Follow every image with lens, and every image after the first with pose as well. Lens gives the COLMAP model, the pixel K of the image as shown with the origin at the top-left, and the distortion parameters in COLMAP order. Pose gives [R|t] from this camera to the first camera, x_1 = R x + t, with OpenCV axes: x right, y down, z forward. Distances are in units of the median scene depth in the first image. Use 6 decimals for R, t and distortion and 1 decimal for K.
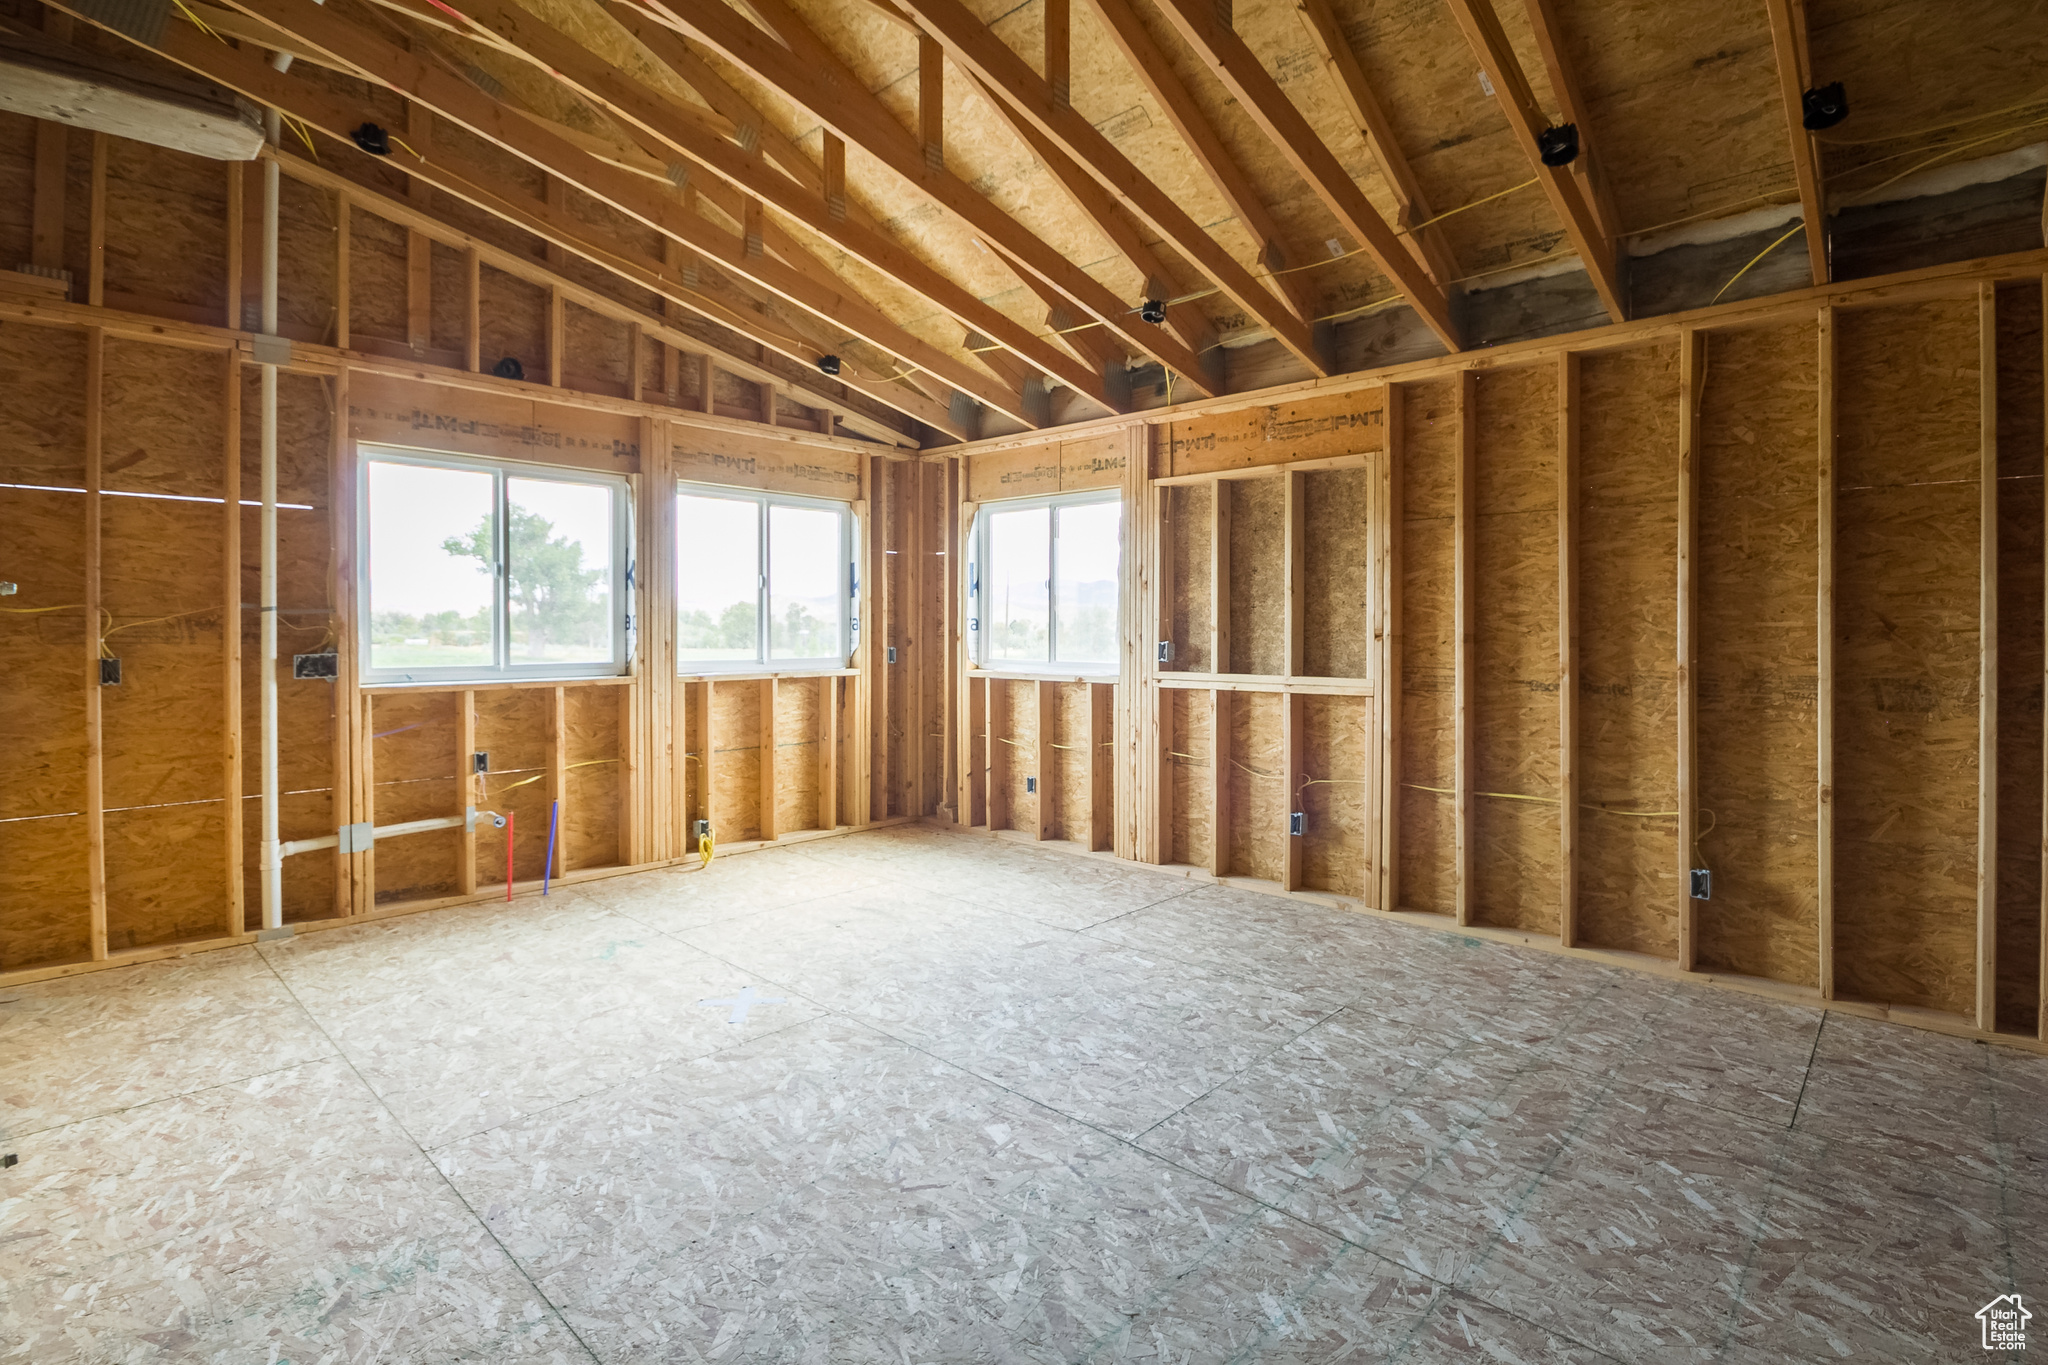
lens RADIAL K [[958.2, 0, 999.9], [0, 958.2, 637.8], [0, 0, 1]] dist [0.003363, -0.002644]
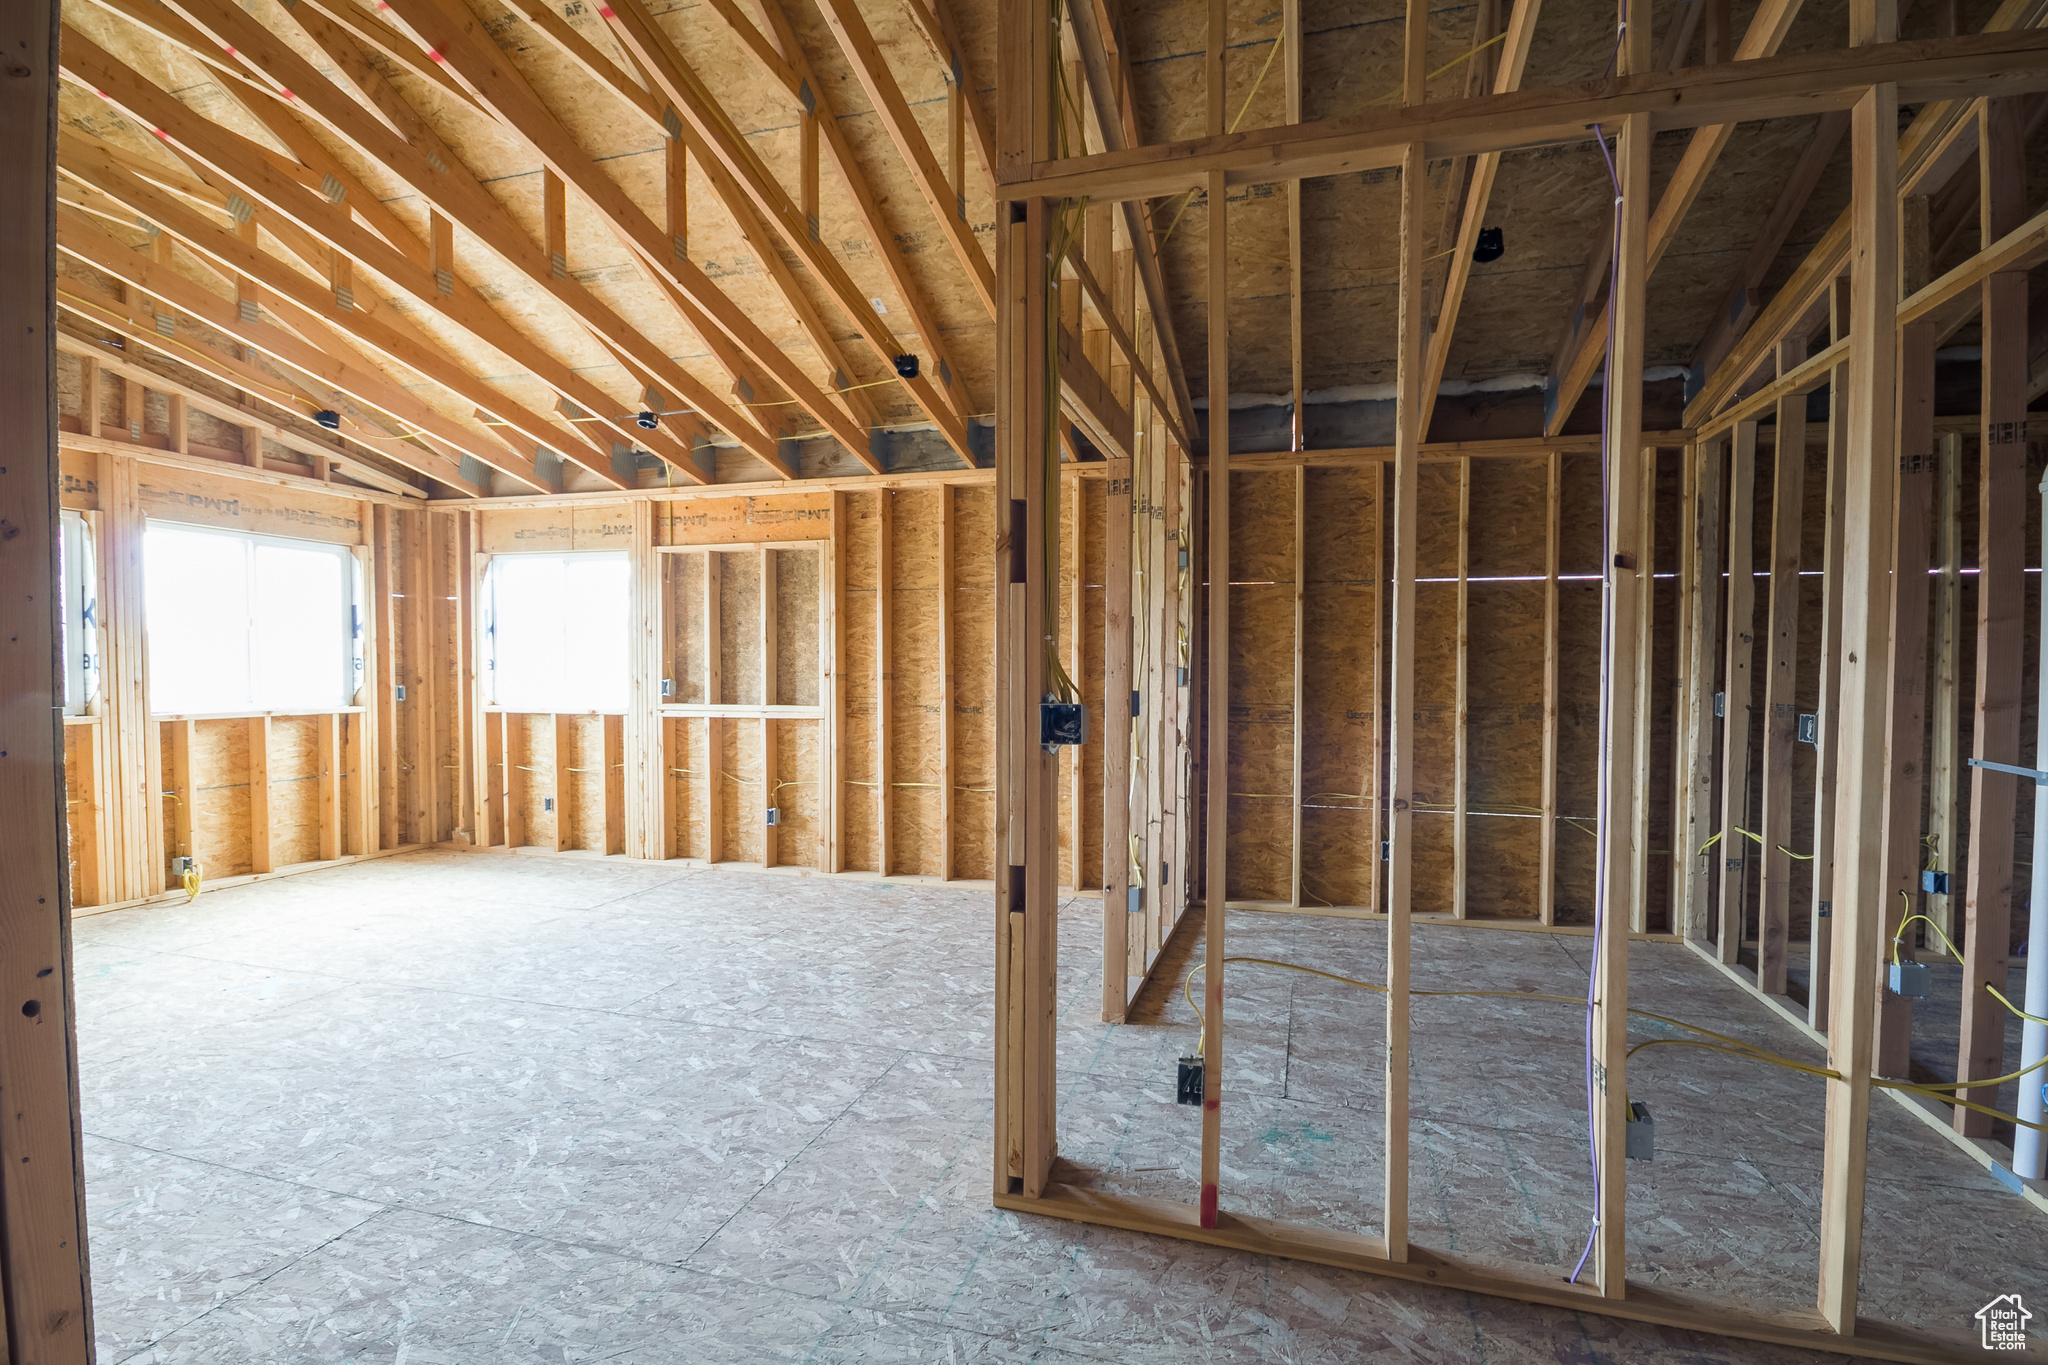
lens RADIAL K [[958.2, 0, 1030.0], [0, 958.2, 701.5], [0, 0, 1]] dist [0.003363, -0.002644]
pose [[0.883536, -0.013678, 0.468164, 0.007310], [0.001844, 0.999667, 0.025725, 0.001624], [-0.468360, -0.021866, 0.883267, -0.334065]]
